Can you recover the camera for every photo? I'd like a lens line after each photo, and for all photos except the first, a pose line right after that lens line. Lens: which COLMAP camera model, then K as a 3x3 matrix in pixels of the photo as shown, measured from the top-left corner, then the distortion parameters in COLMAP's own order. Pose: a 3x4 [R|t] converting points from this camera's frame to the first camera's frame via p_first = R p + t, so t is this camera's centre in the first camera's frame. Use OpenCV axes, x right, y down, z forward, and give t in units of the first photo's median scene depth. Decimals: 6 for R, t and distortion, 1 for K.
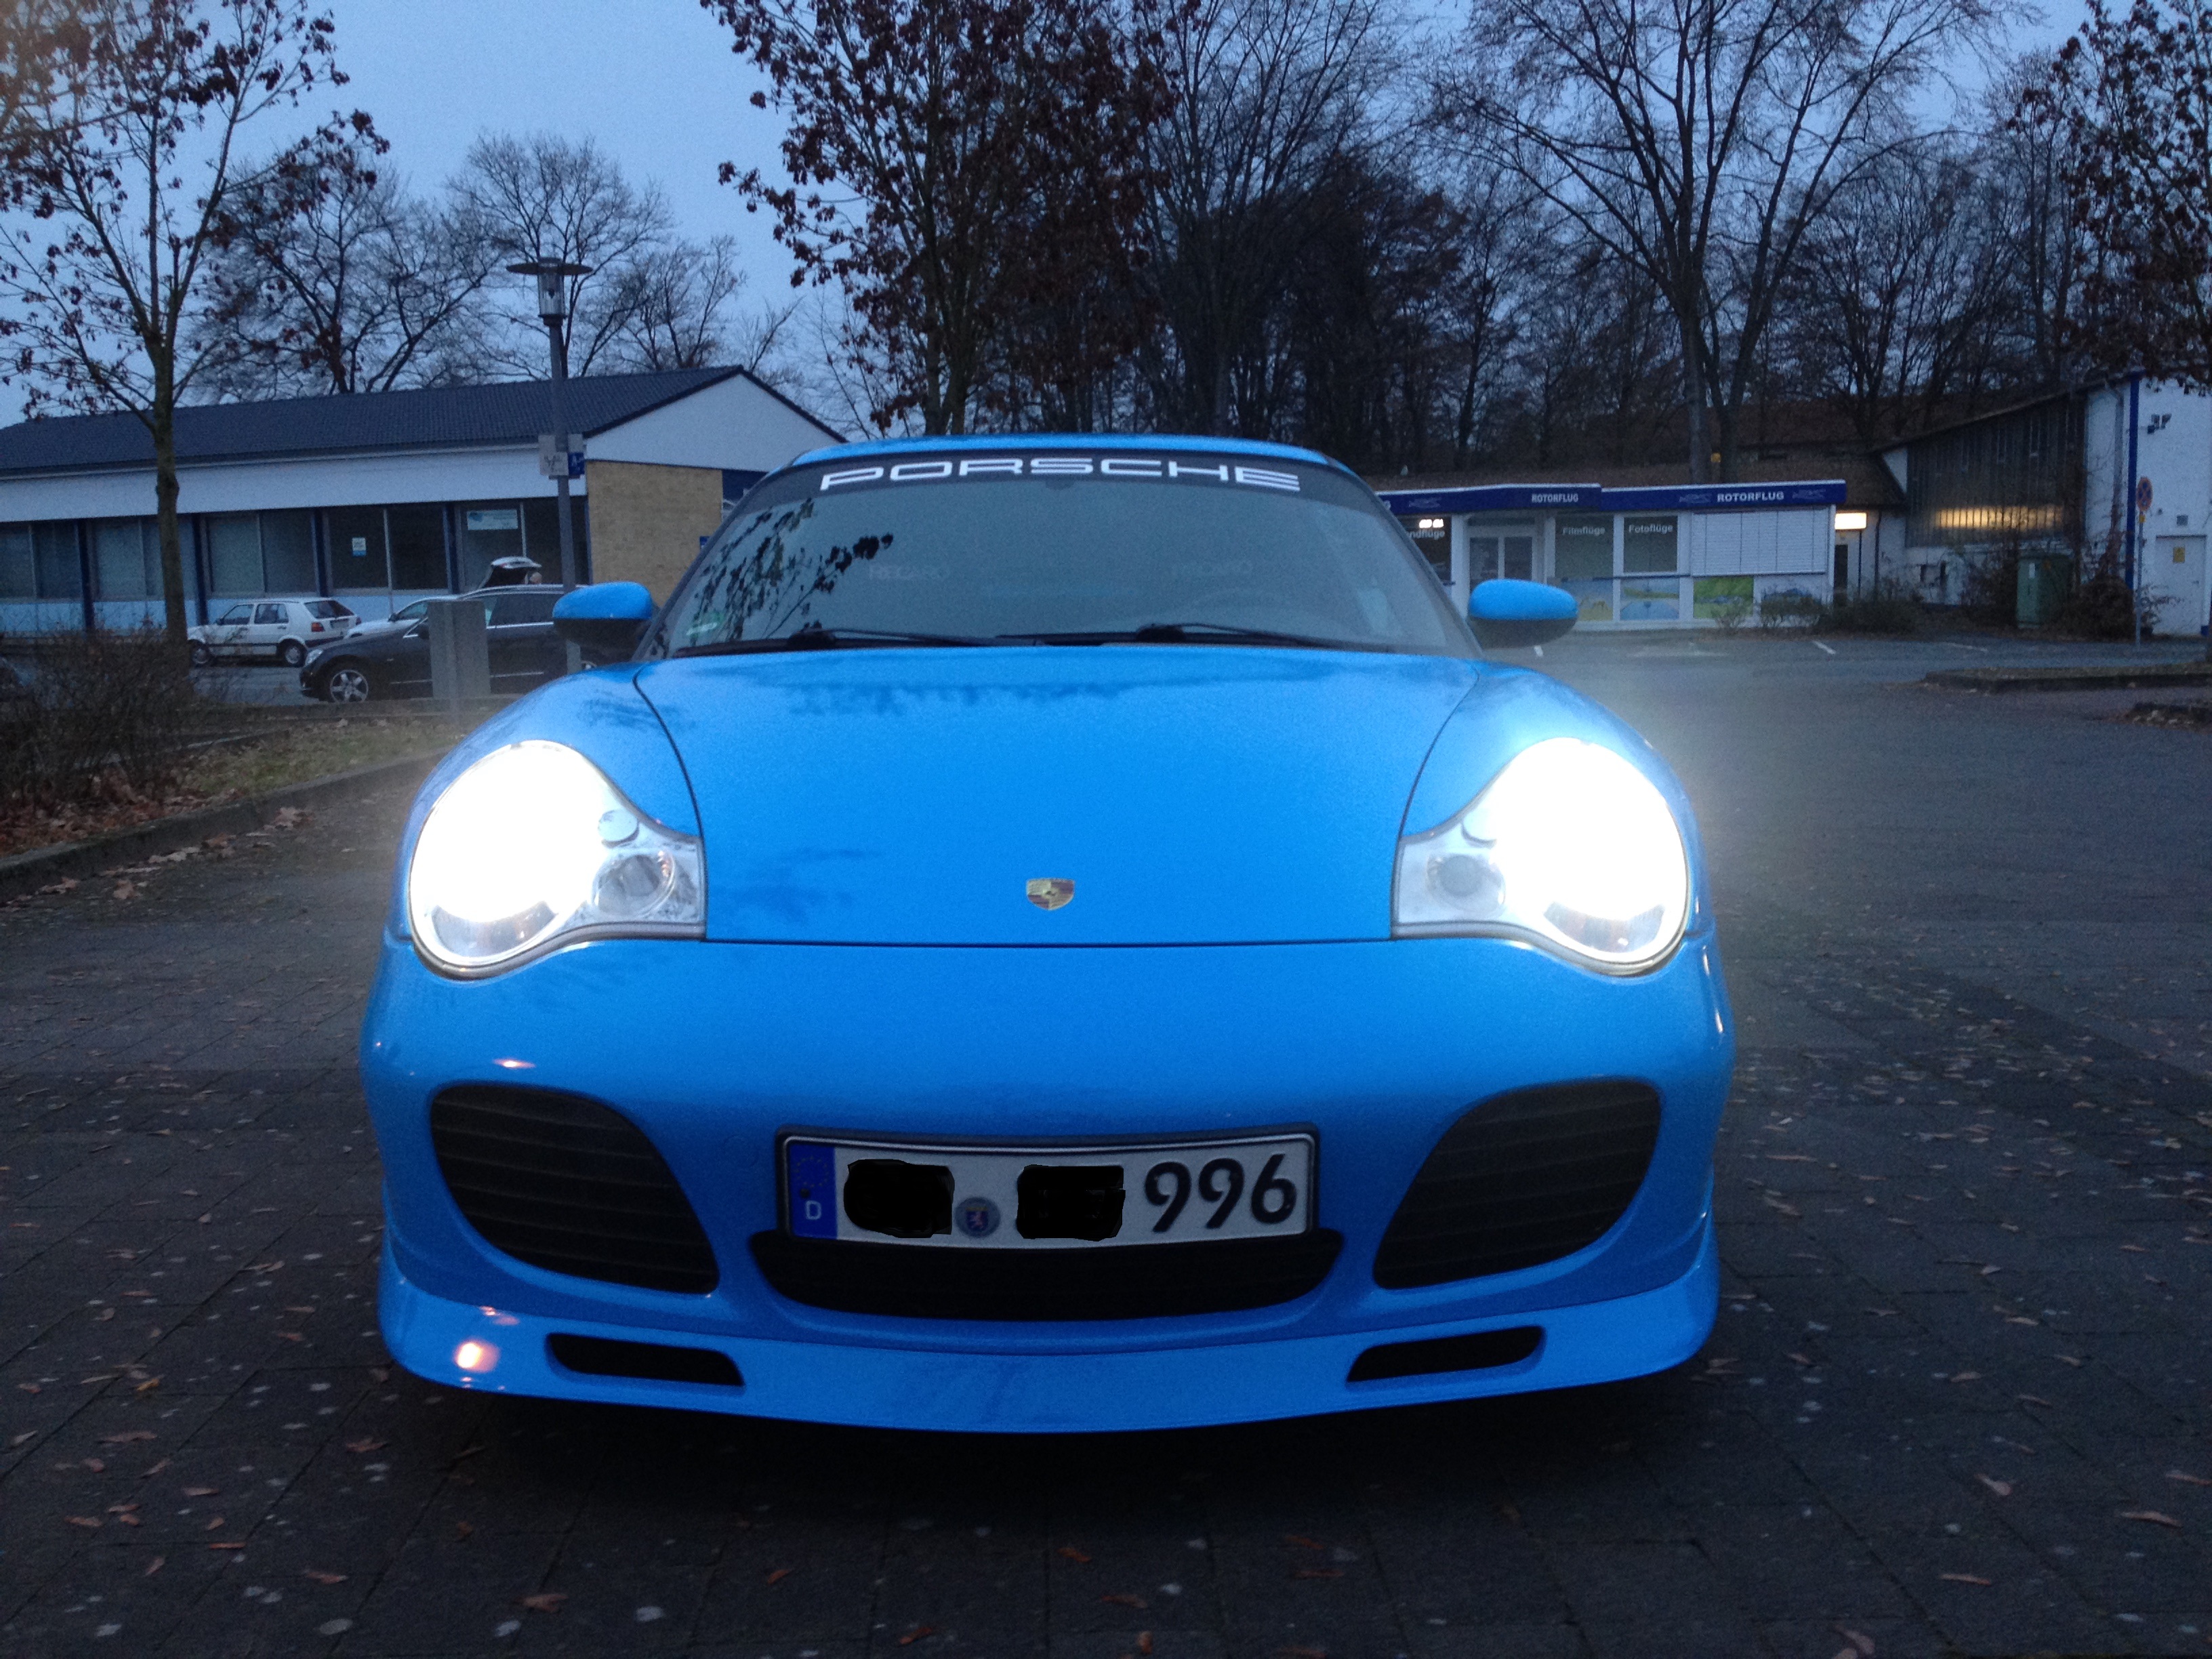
lens RADIAL K [[2027.9, 0, 1107.2], [0, 2027.9, 951.0], [0, 0, 1]] dist [0.021353, -0.075924]
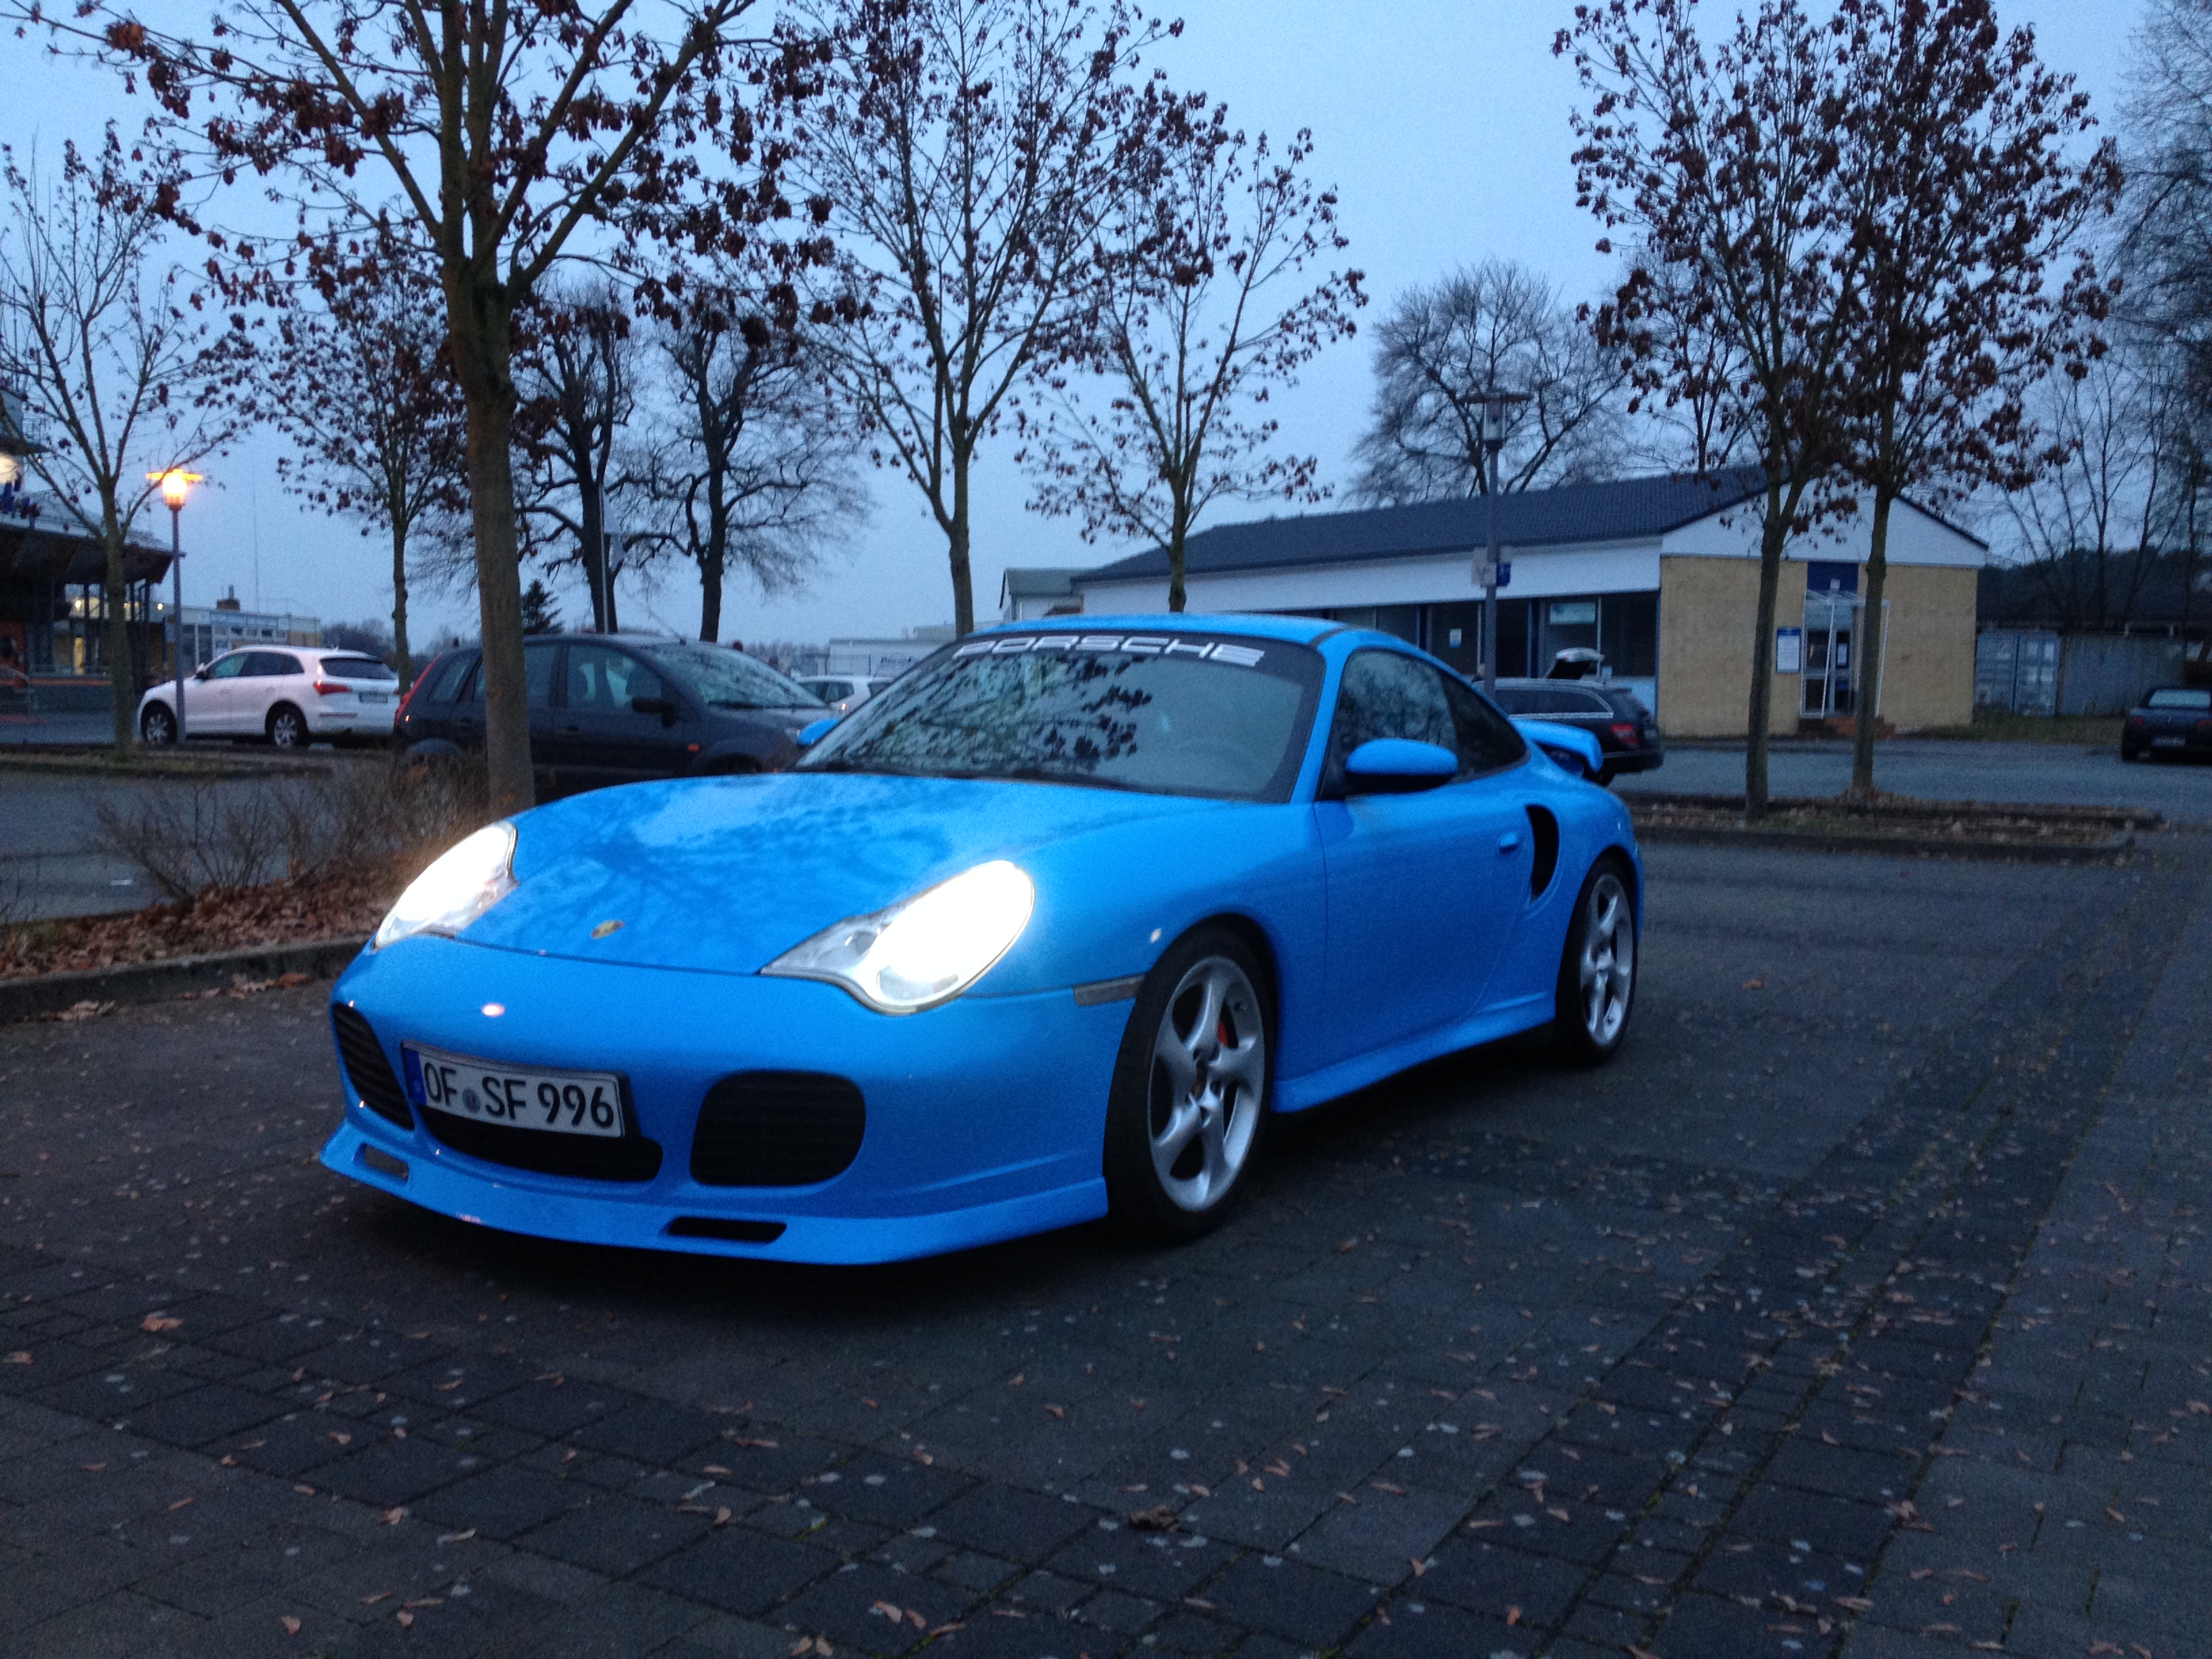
lens RADIAL K [[2027.9, 0, 1107.2], [0, 2027.9, 951.0], [0, 0, 1]] dist [0.021353, -0.075924]
pose [[0.852771, 0.078834, -0.516301, 0.134911], [-0.099908, 0.994910, -0.013105, -0.003600], [0.512640, 0.062758, 0.856307, -0.027508]]
